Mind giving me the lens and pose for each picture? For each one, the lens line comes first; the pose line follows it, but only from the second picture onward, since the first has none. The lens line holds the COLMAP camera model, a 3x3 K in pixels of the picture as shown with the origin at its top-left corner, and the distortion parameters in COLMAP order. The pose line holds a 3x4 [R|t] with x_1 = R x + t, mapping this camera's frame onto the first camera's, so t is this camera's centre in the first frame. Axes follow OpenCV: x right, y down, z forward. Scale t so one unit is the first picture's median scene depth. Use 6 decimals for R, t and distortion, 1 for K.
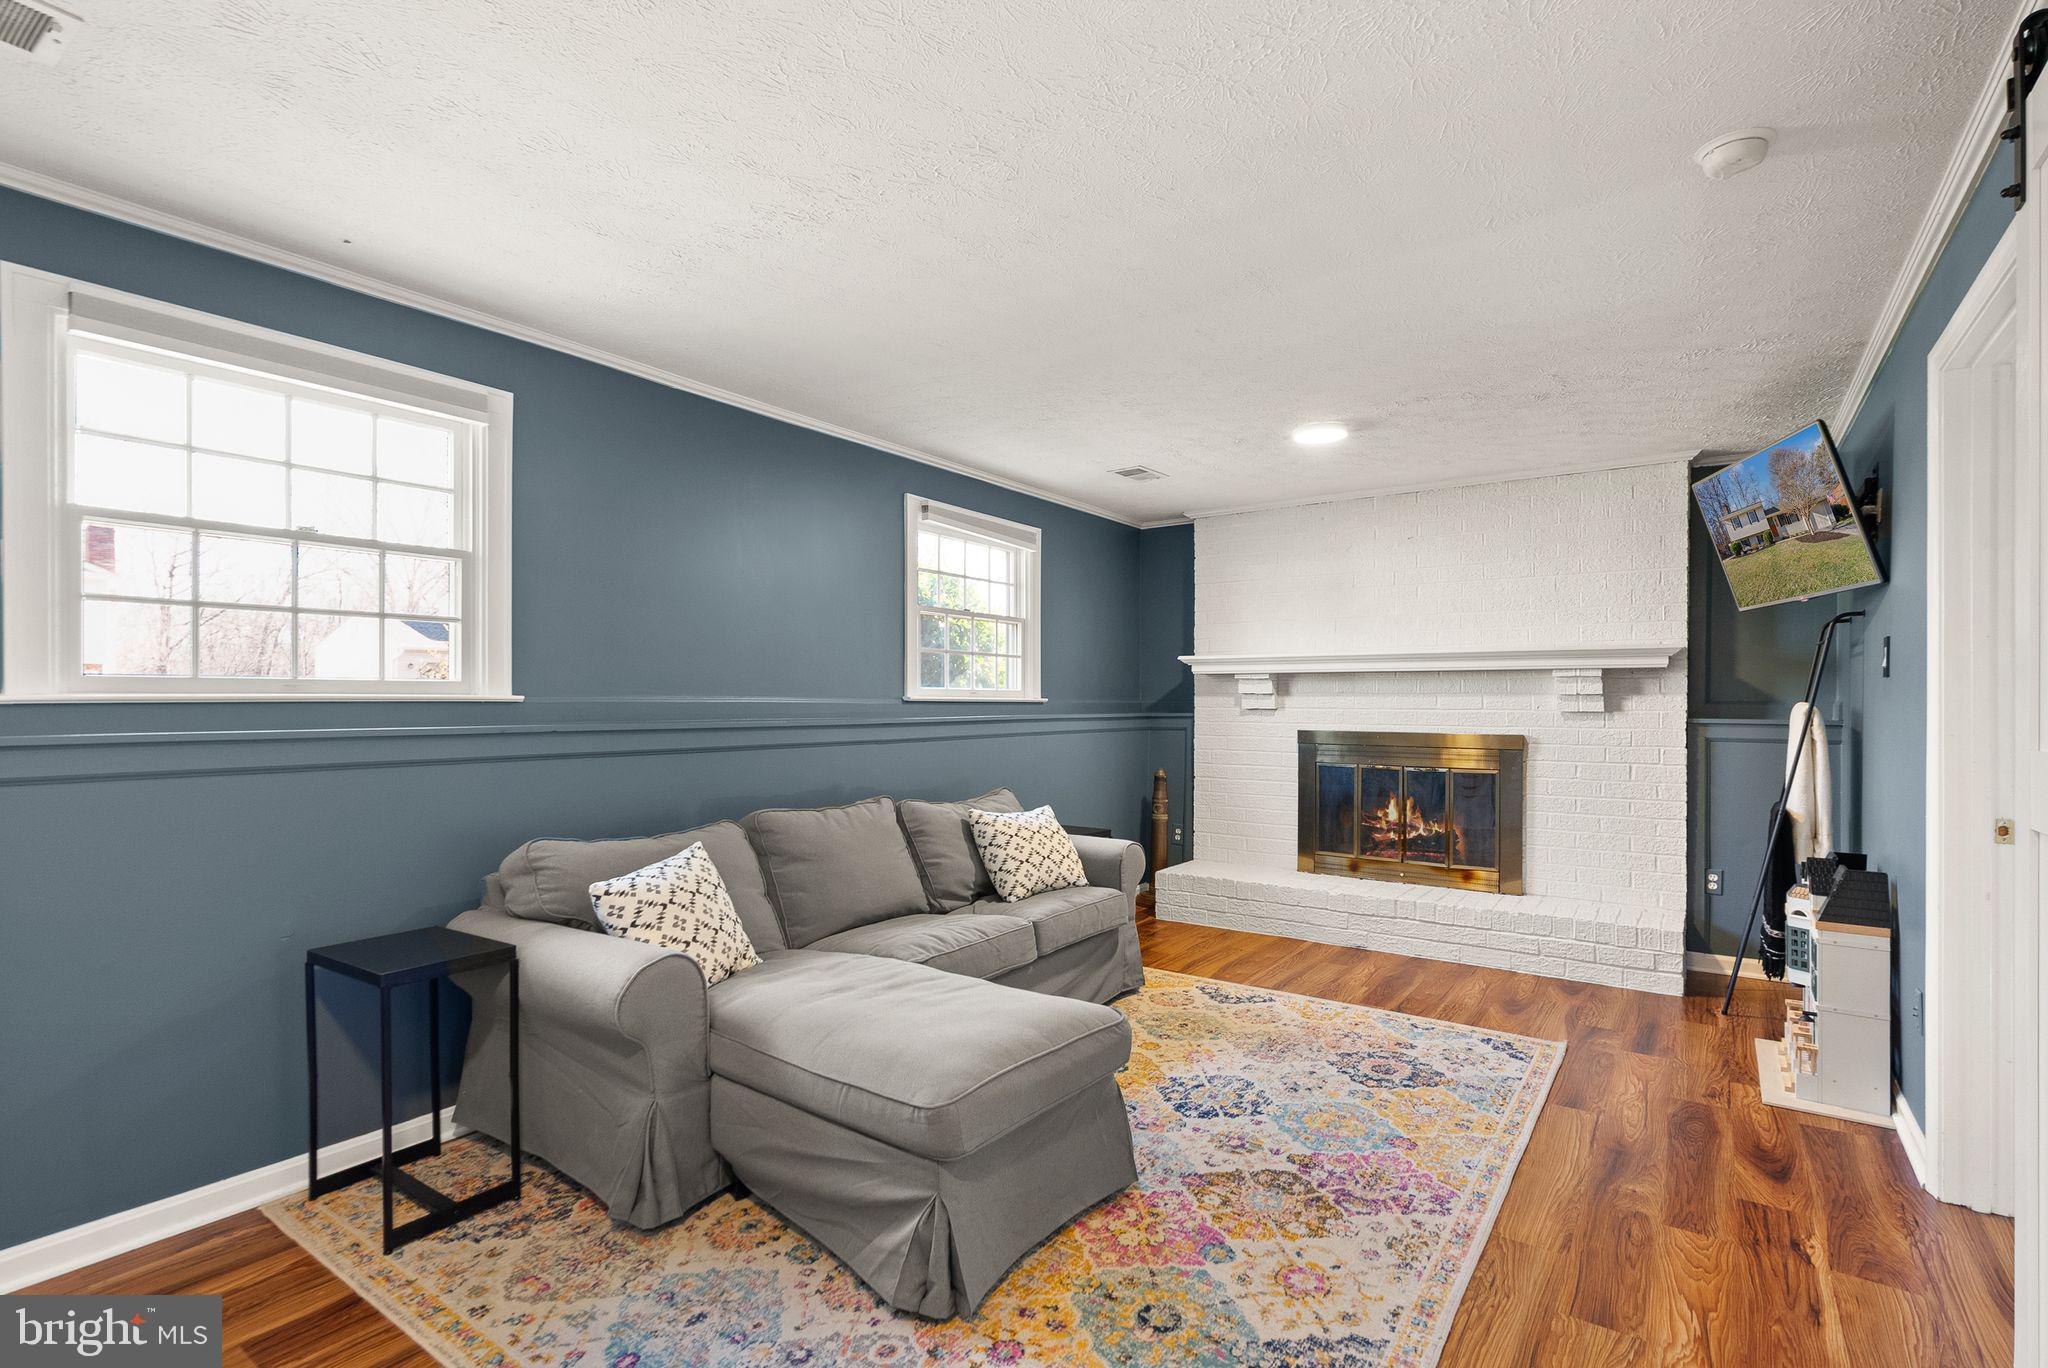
lens RADIAL K [[974.8, 0, 1019.4], [0, 974.8, 702.8], [0, 0, 1]] dist [-0.002959, 0.002527]
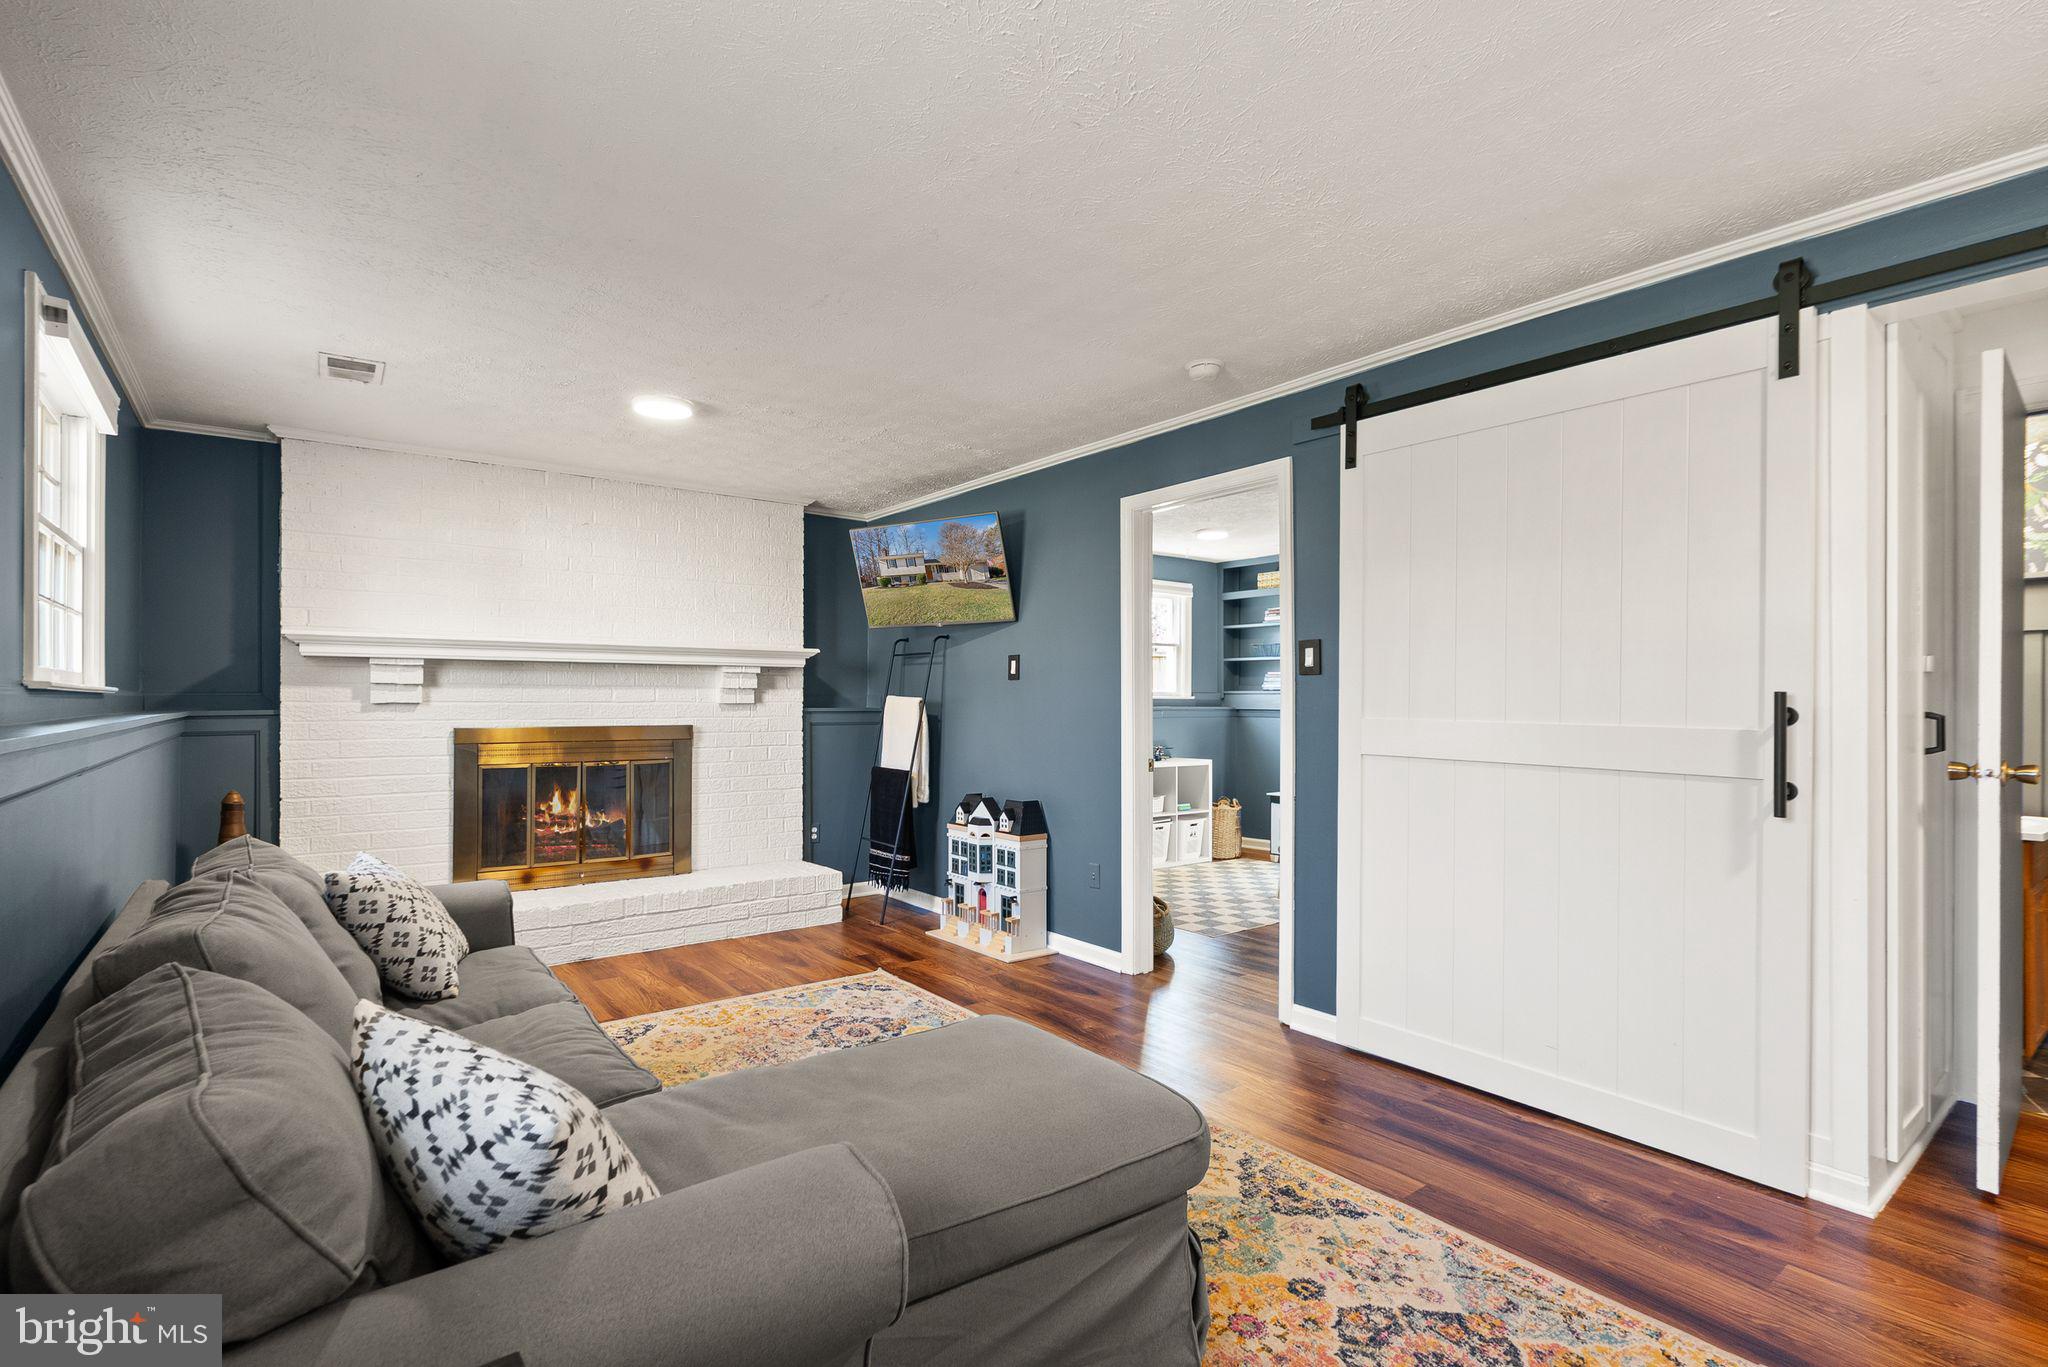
lens RADIAL K [[974.8, 0, 963.0], [0, 974.8, 697.1], [0, 0, 1]] dist [-0.002959, 0.002527]
pose [[0.310211, -0.000716, 0.950667, -0.499035], [-0.000044, 1.000000, 0.000768, 0.001294], [-0.950668, -0.000280, 0.310211, 0.442456]]
